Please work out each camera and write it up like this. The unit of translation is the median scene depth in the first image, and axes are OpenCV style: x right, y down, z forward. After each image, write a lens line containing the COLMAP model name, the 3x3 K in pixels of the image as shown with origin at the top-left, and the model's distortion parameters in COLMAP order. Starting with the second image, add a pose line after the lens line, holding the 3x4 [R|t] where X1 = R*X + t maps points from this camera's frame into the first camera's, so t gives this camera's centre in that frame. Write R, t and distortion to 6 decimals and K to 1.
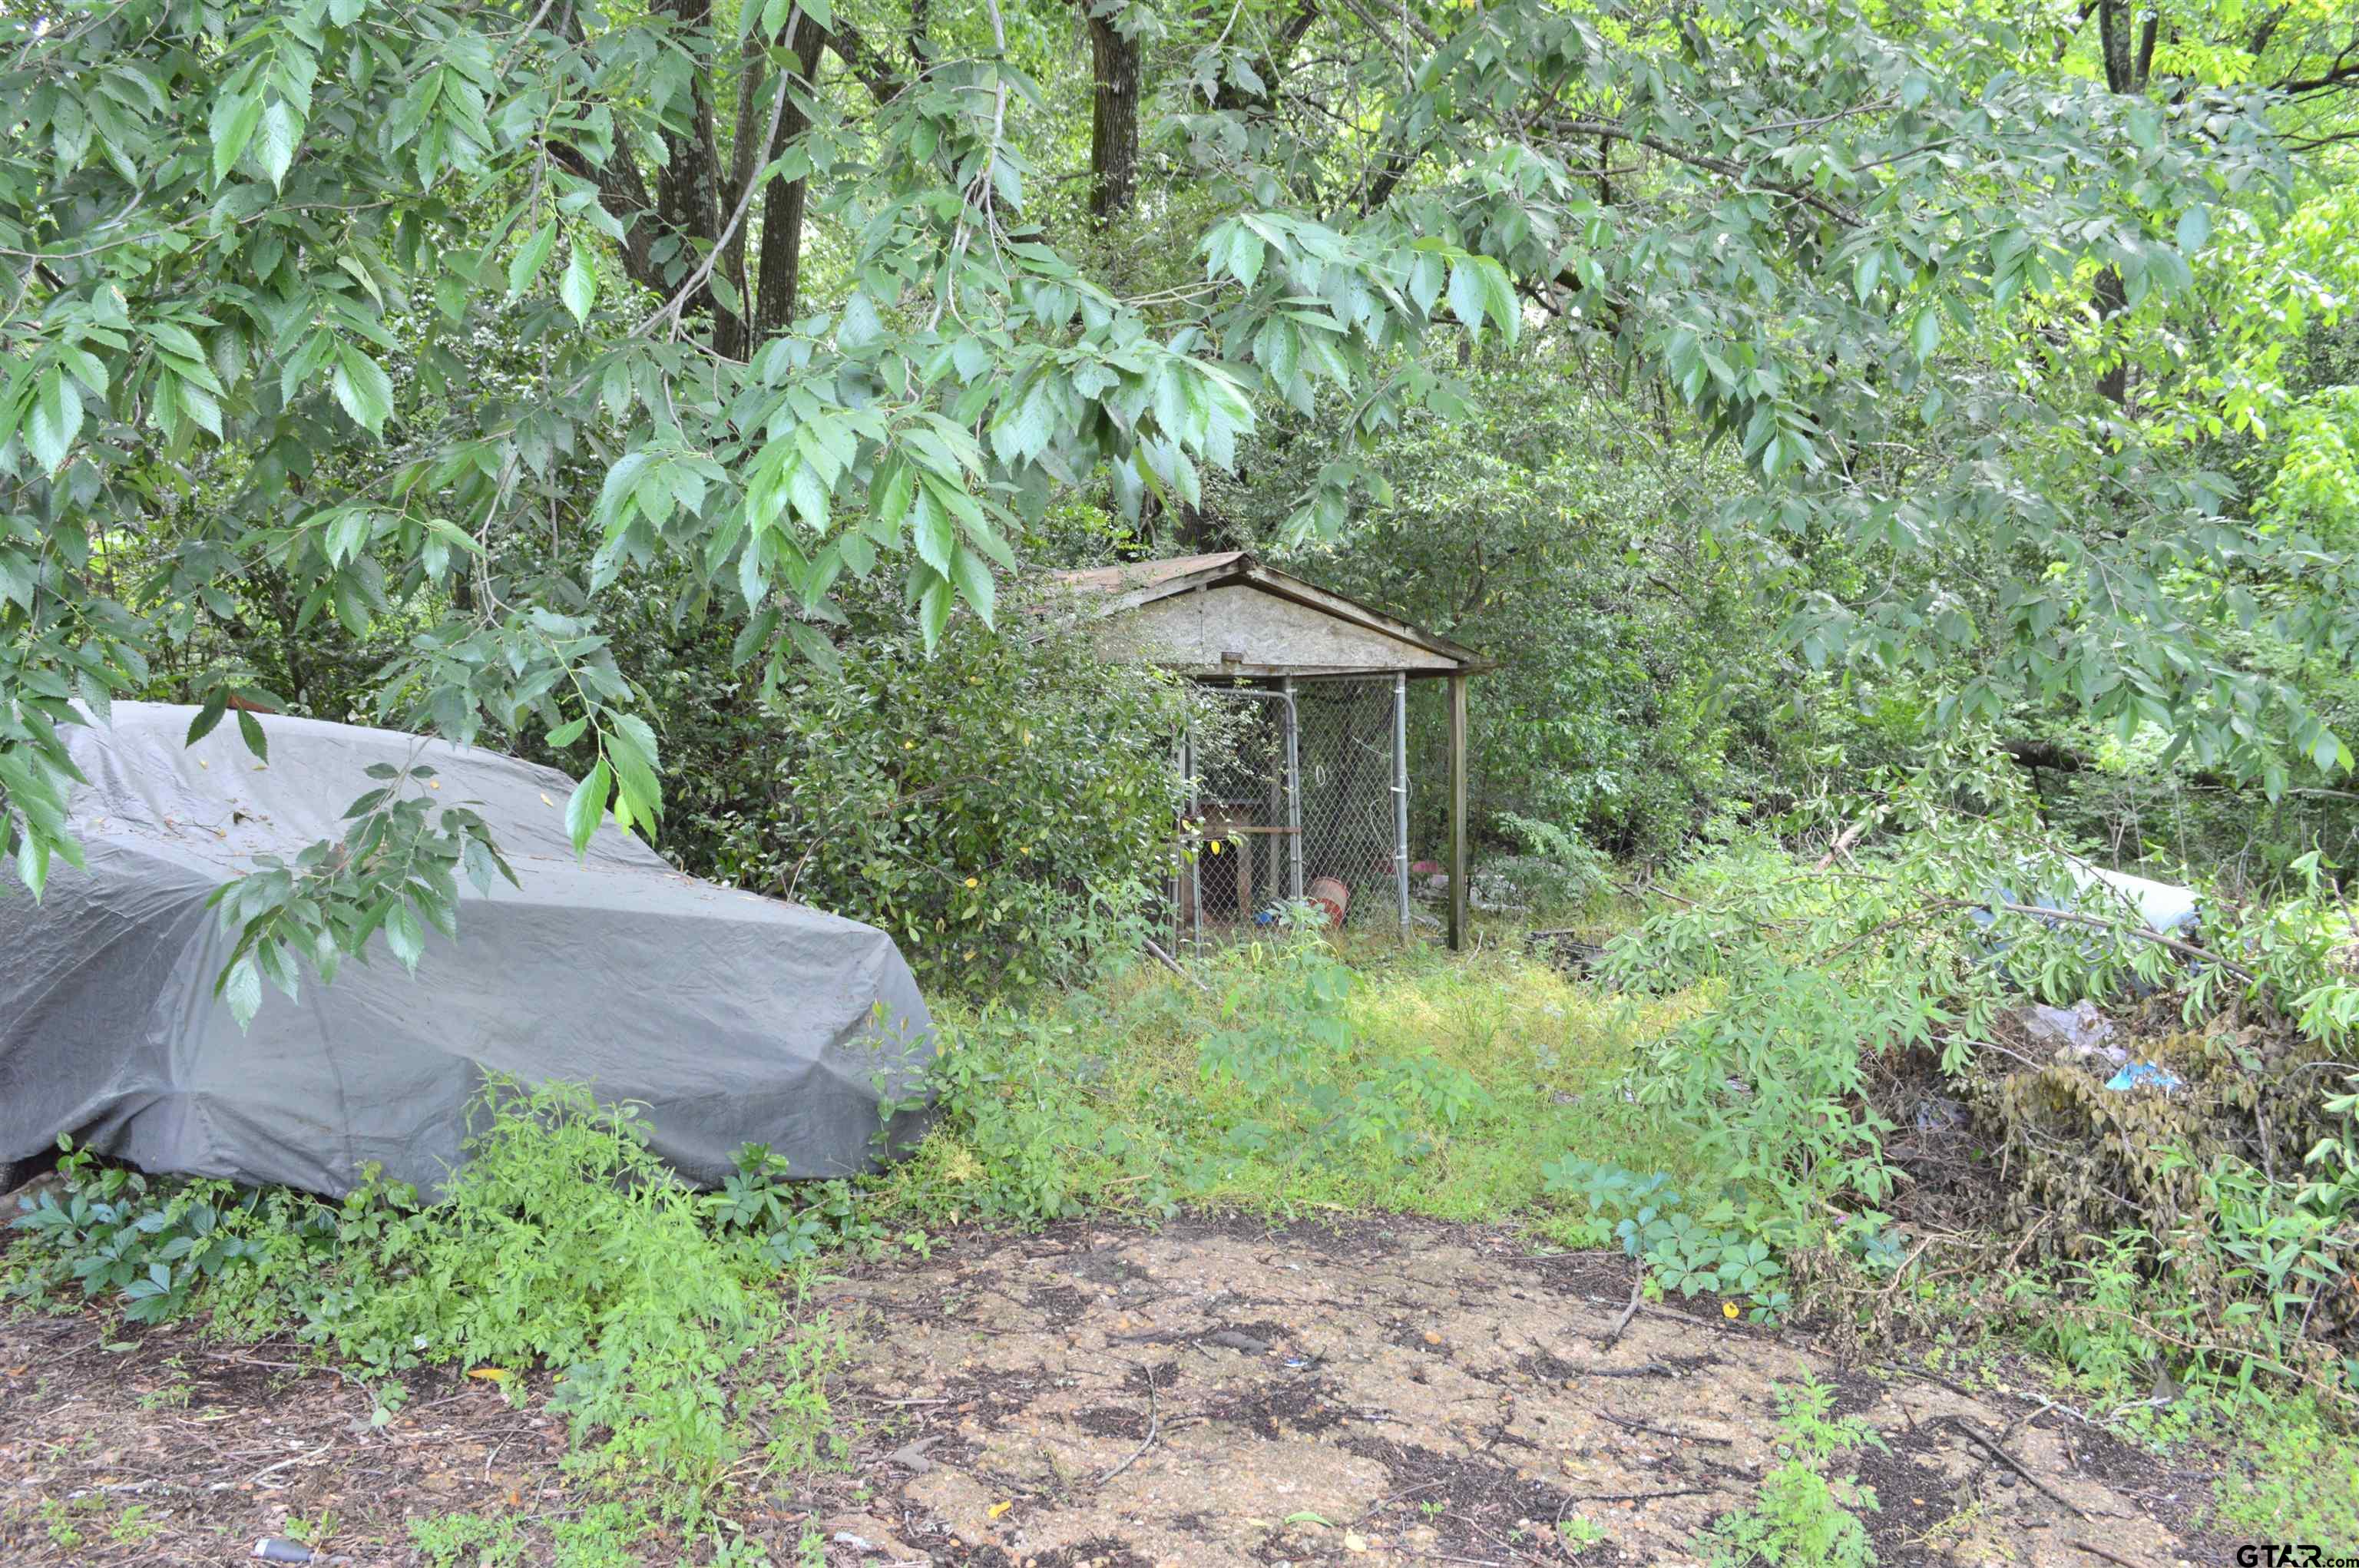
lens RADIAL K [[1851.5, 0, 1177.5], [0, 1851.5, 786.4], [0, 0, 1]] dist [-0.003264, -0.000881]
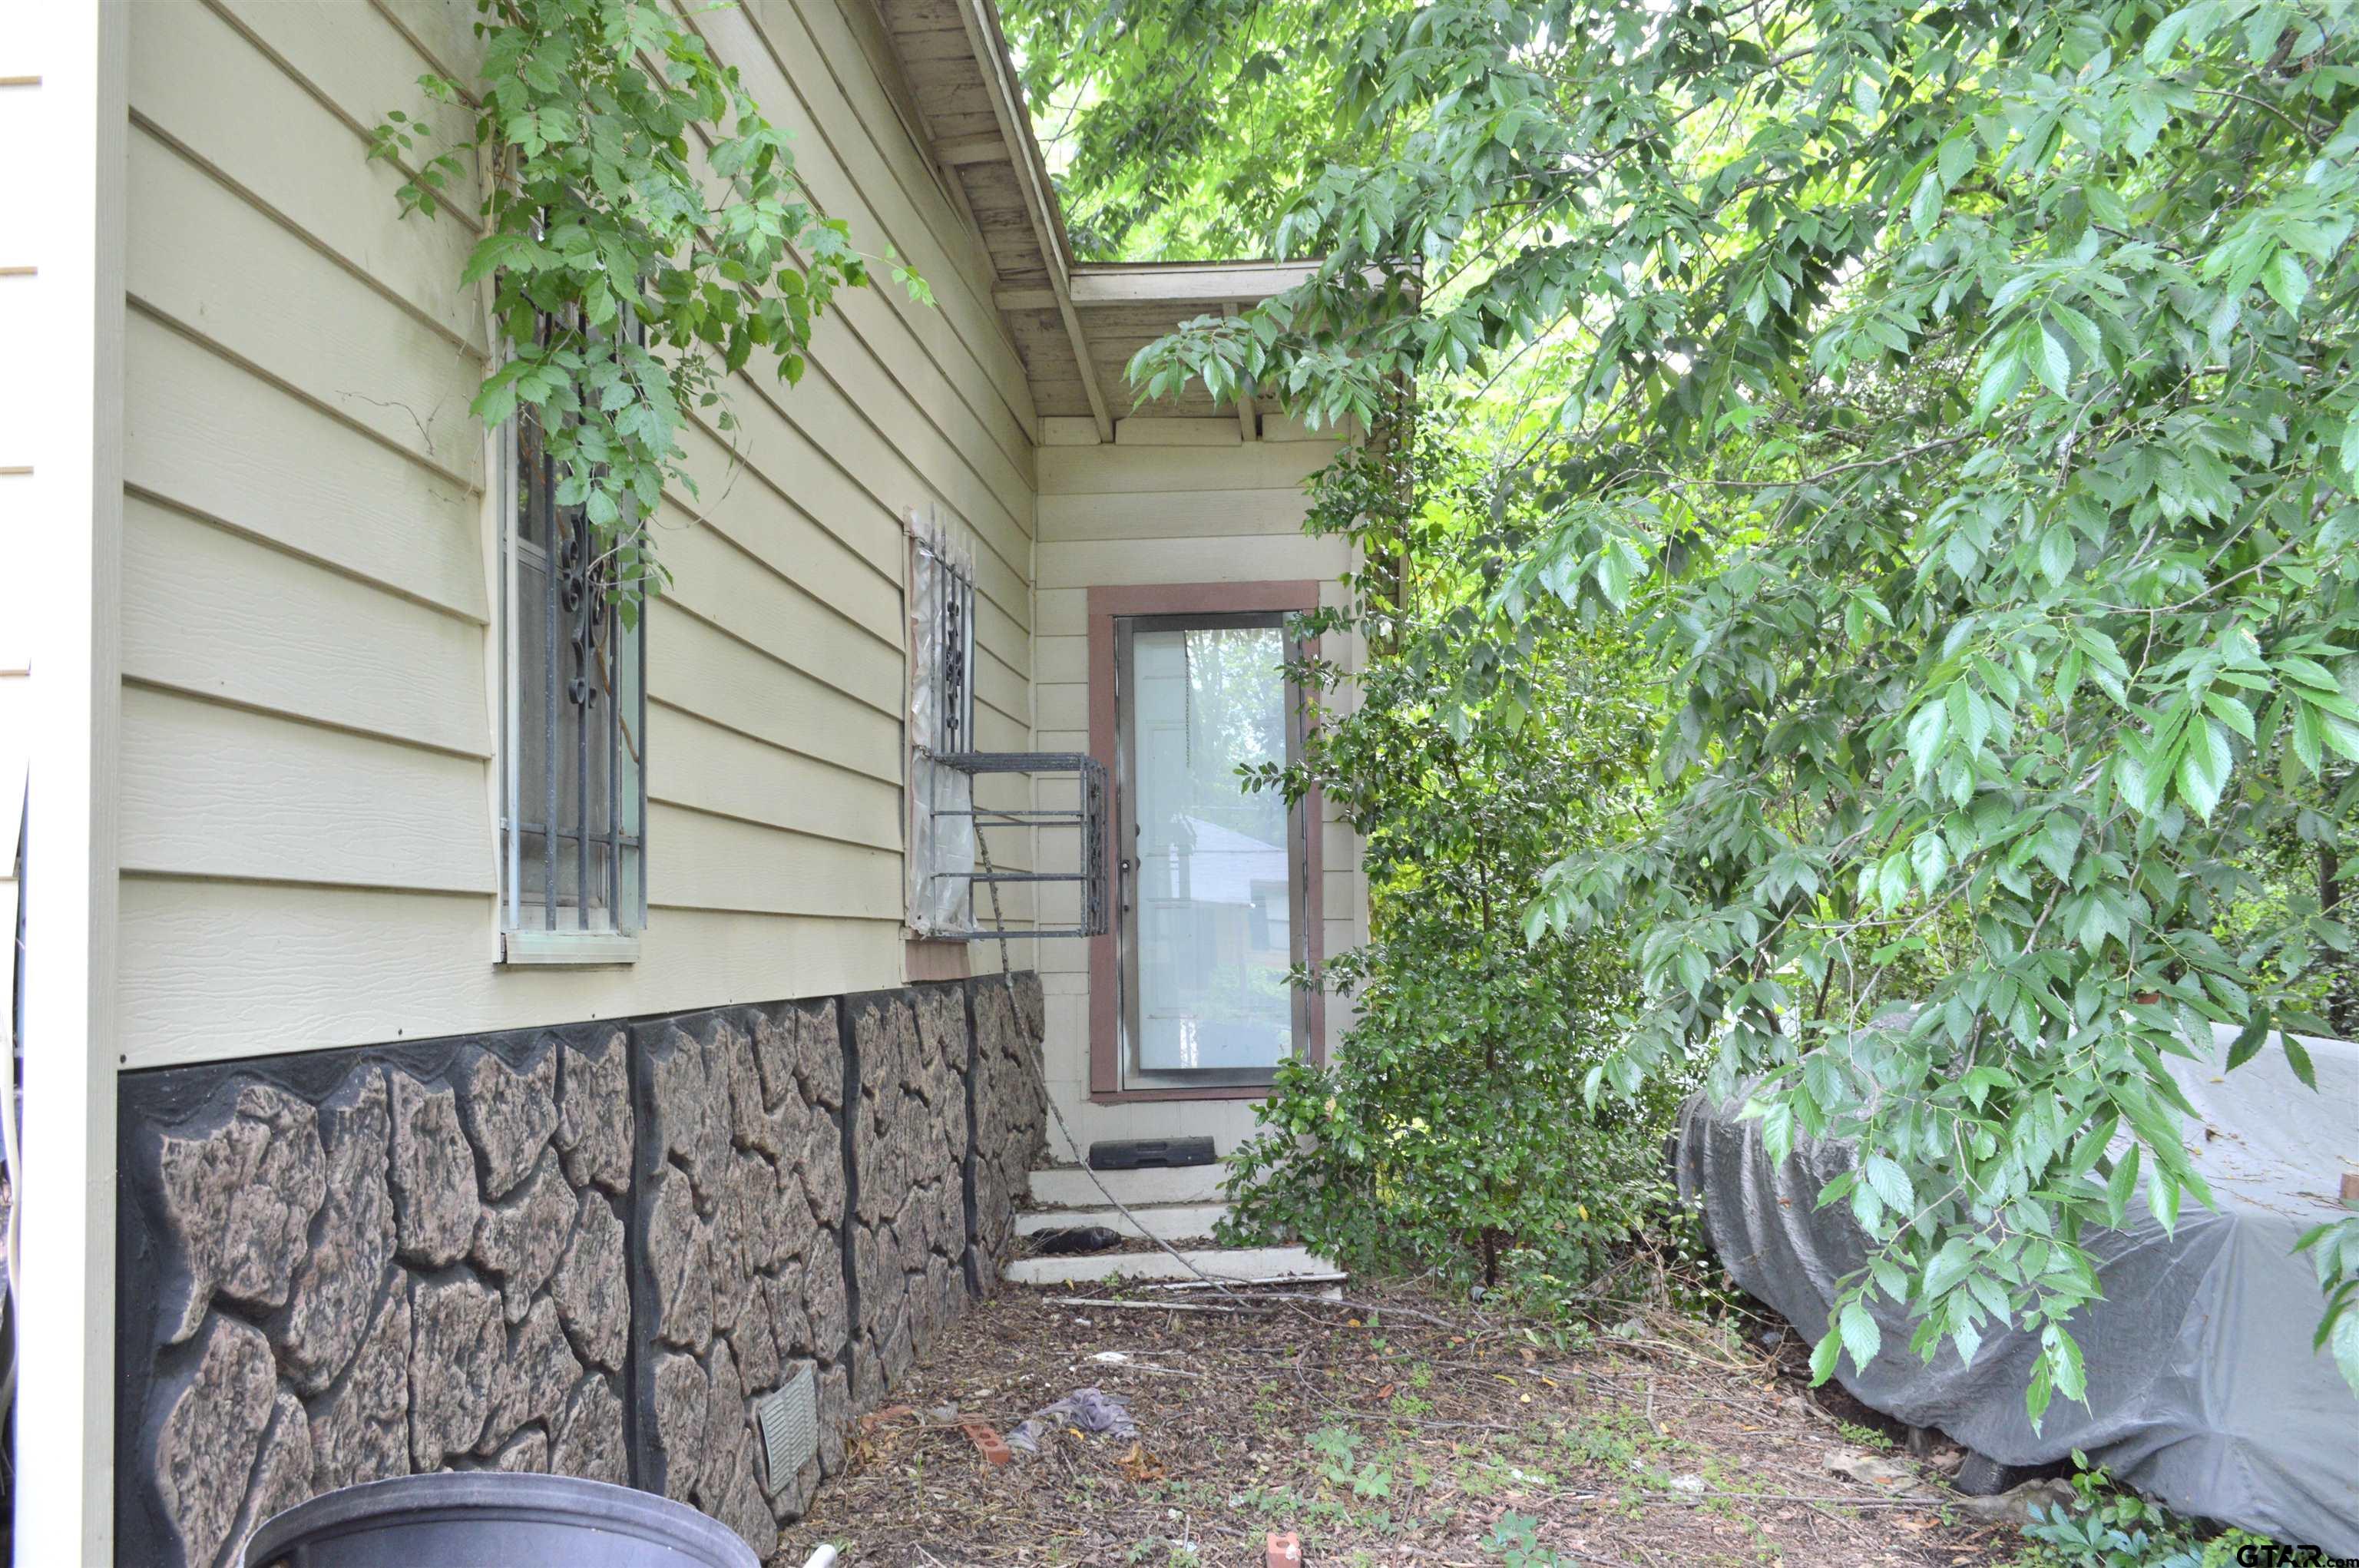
lens RADIAL K [[1851.5, 0, 1179.4], [0, 1851.5, 783.3], [0, 0, 1]] dist [-0.003264, -0.000881]
pose [[0.656376, -0.077178, -0.750476, -0.145292], [-0.034386, 0.990659, -0.131953, -0.023022], [0.753650, 0.112417, 0.647591, -0.063388]]
